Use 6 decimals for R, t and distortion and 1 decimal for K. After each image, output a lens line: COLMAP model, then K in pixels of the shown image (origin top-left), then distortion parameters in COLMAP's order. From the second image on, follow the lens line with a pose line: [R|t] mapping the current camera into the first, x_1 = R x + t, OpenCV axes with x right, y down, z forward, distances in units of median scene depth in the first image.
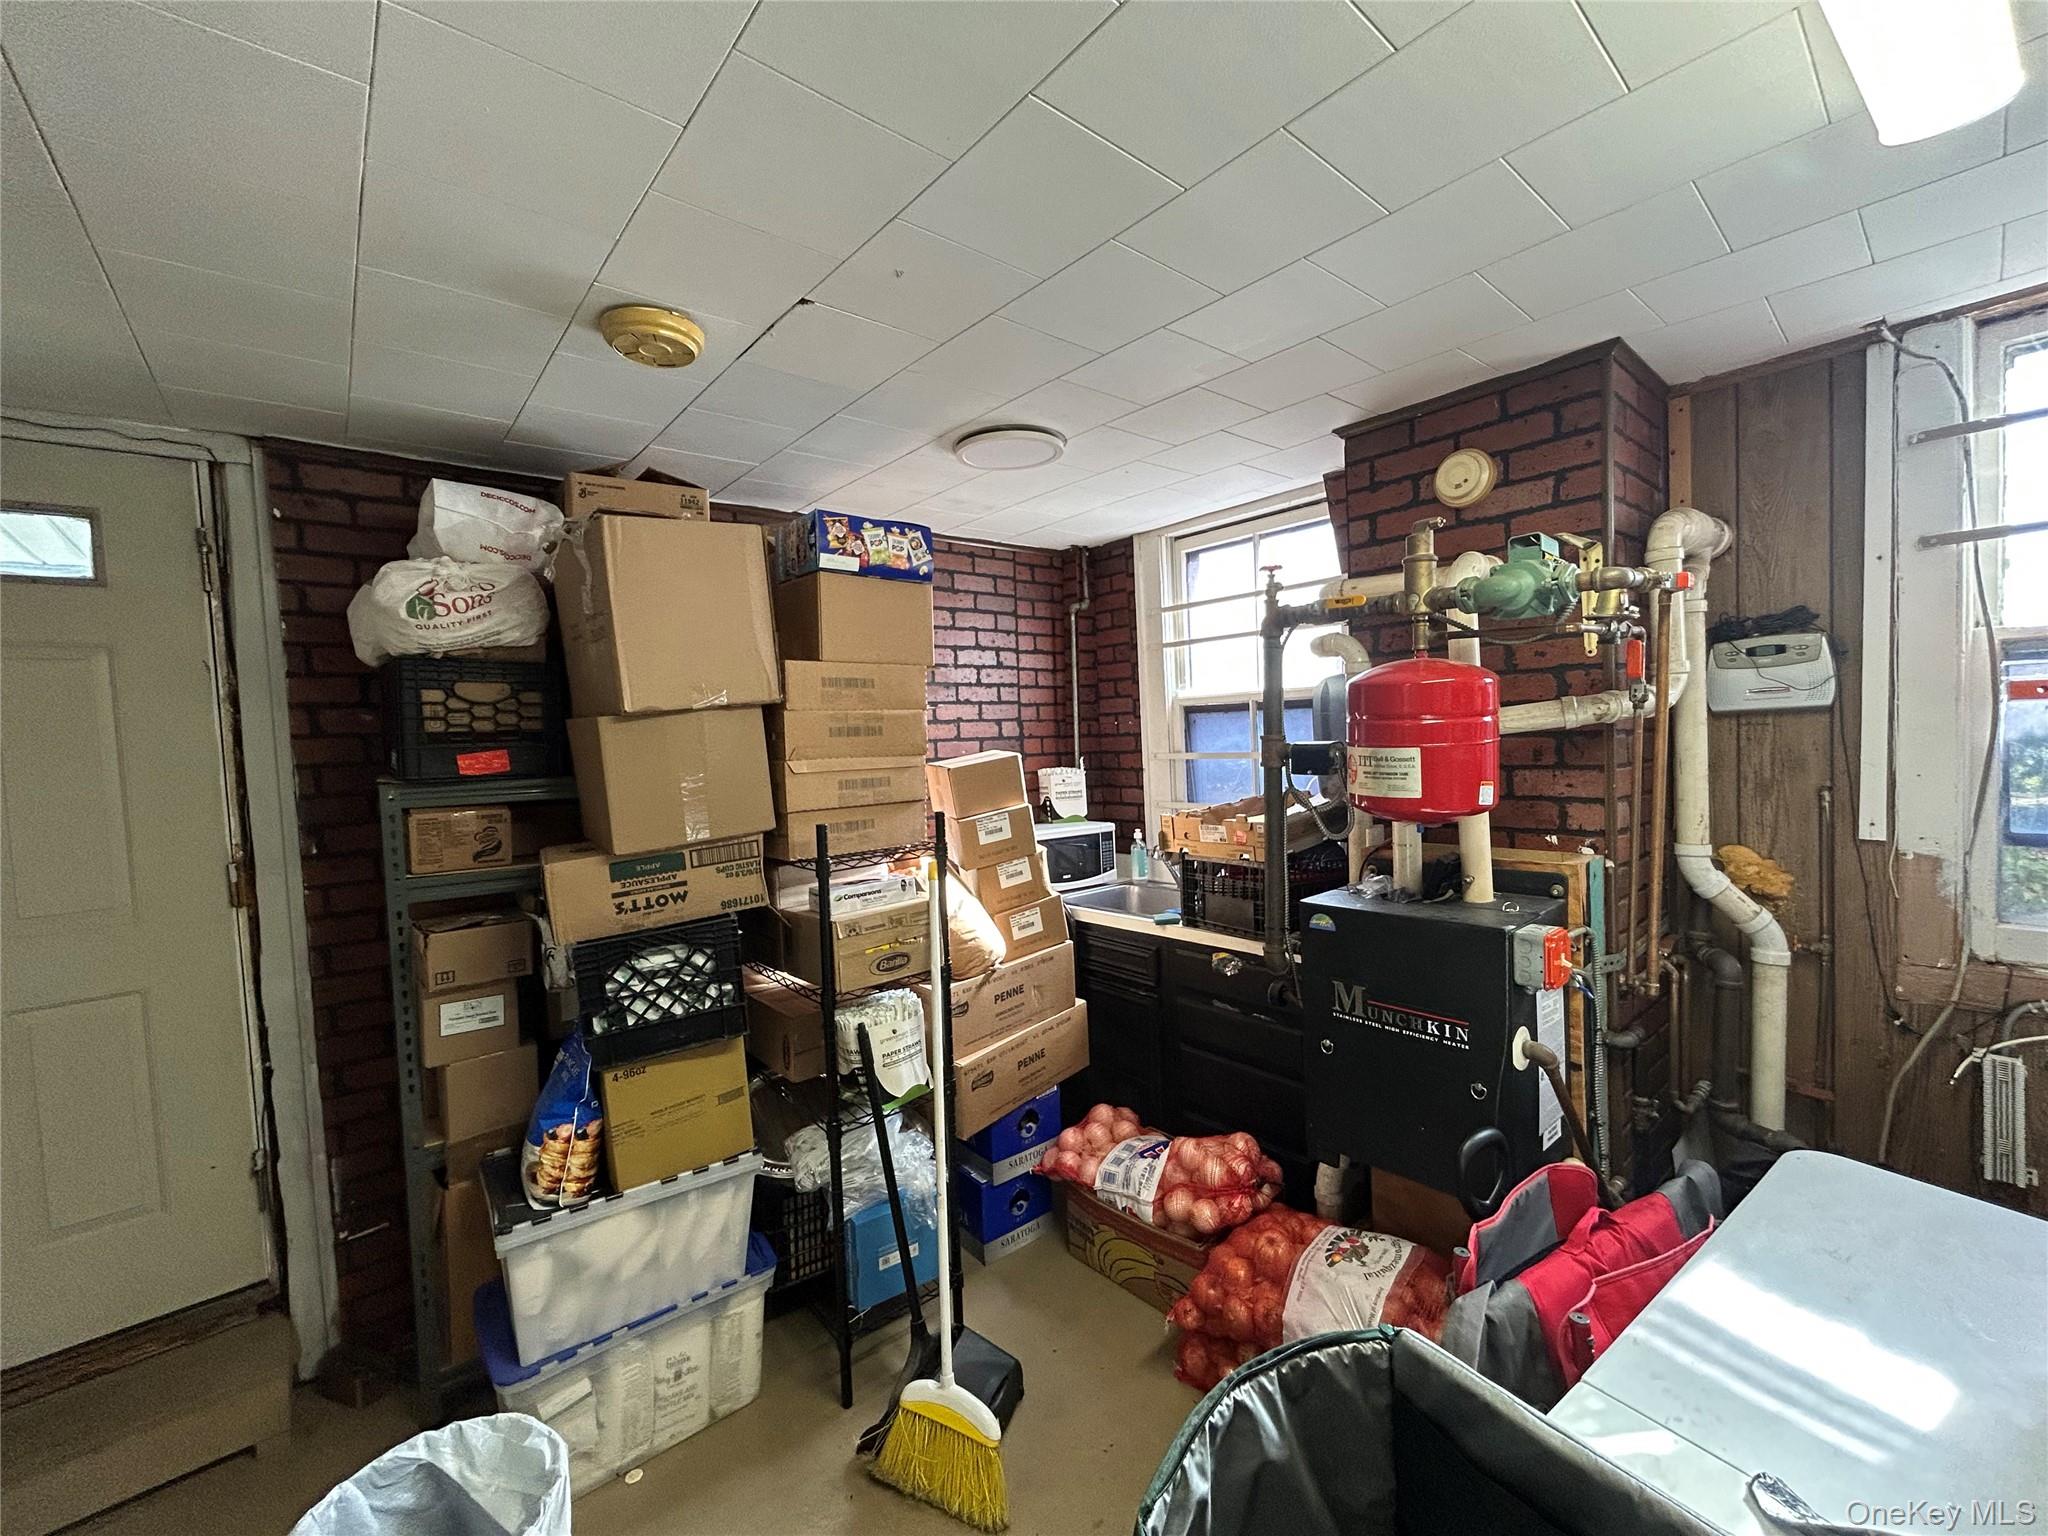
lens RADIAL K [[827.3, 0, 1021.3], [0, 827.3, 767.1], [0, 0, 1]] dist [-0.002366, 0.002845]
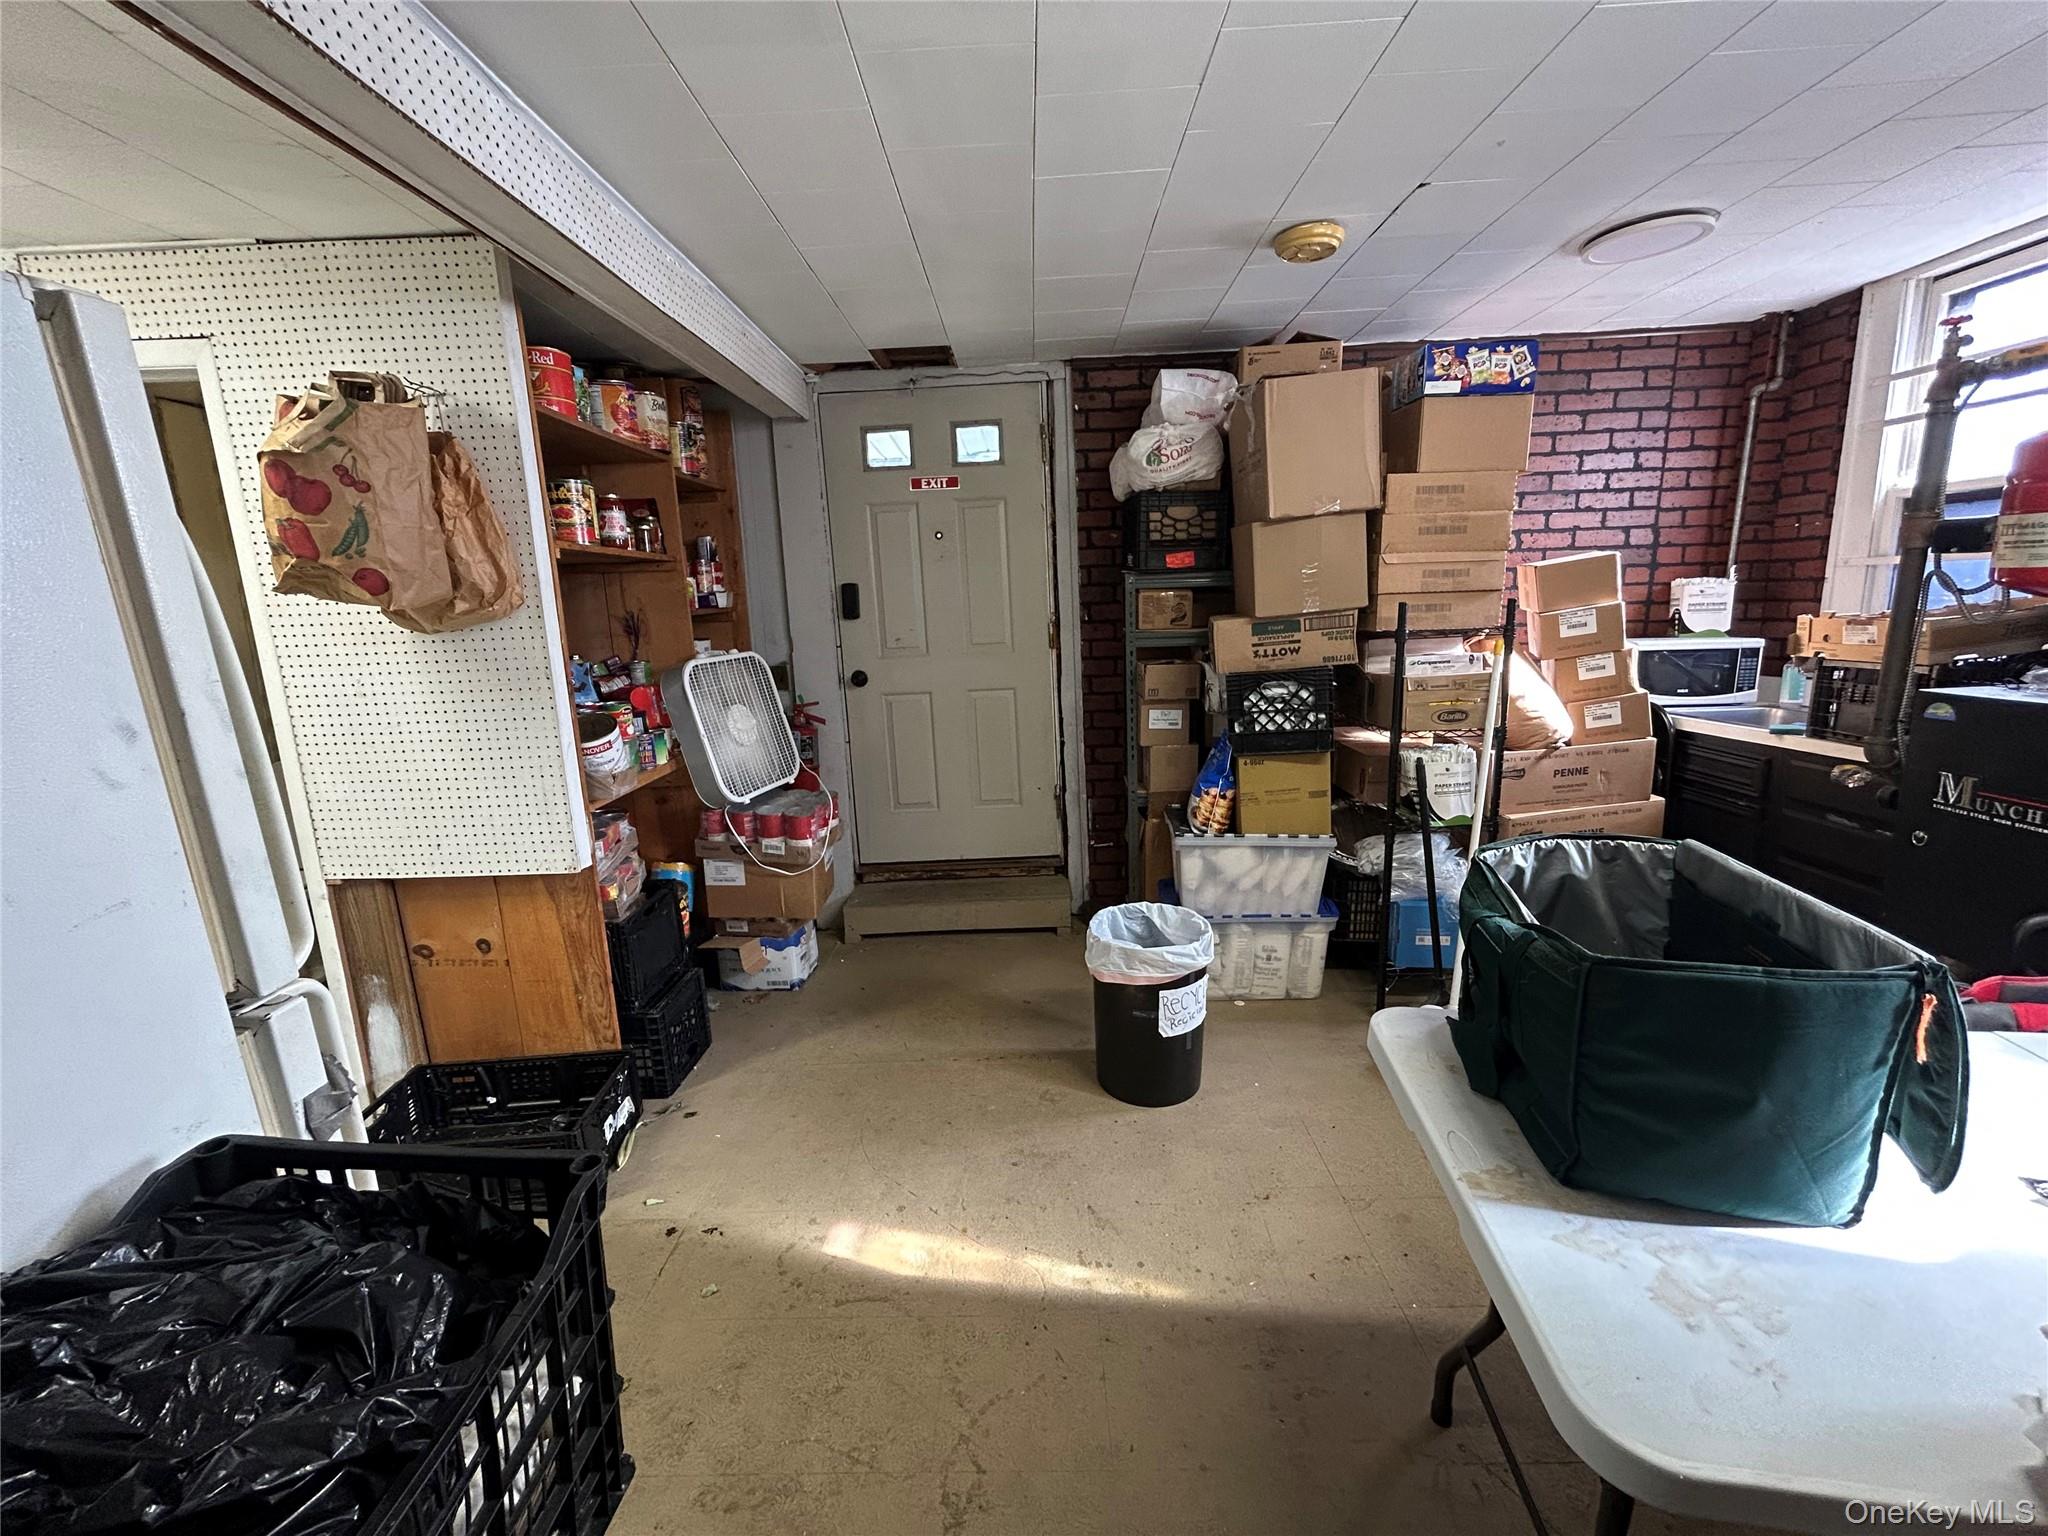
lens RADIAL K [[827.3, 0, 1021.3], [0, 827.3, 767.1], [0, 0, 1]] dist [-0.002366, 0.002845]
pose [[0.756220, 0.140259, -0.639108, 0.165172], [-0.018218, 0.980890, 0.193710, 0.076887], [0.654064, -0.134844, 0.744324, -0.386307]]
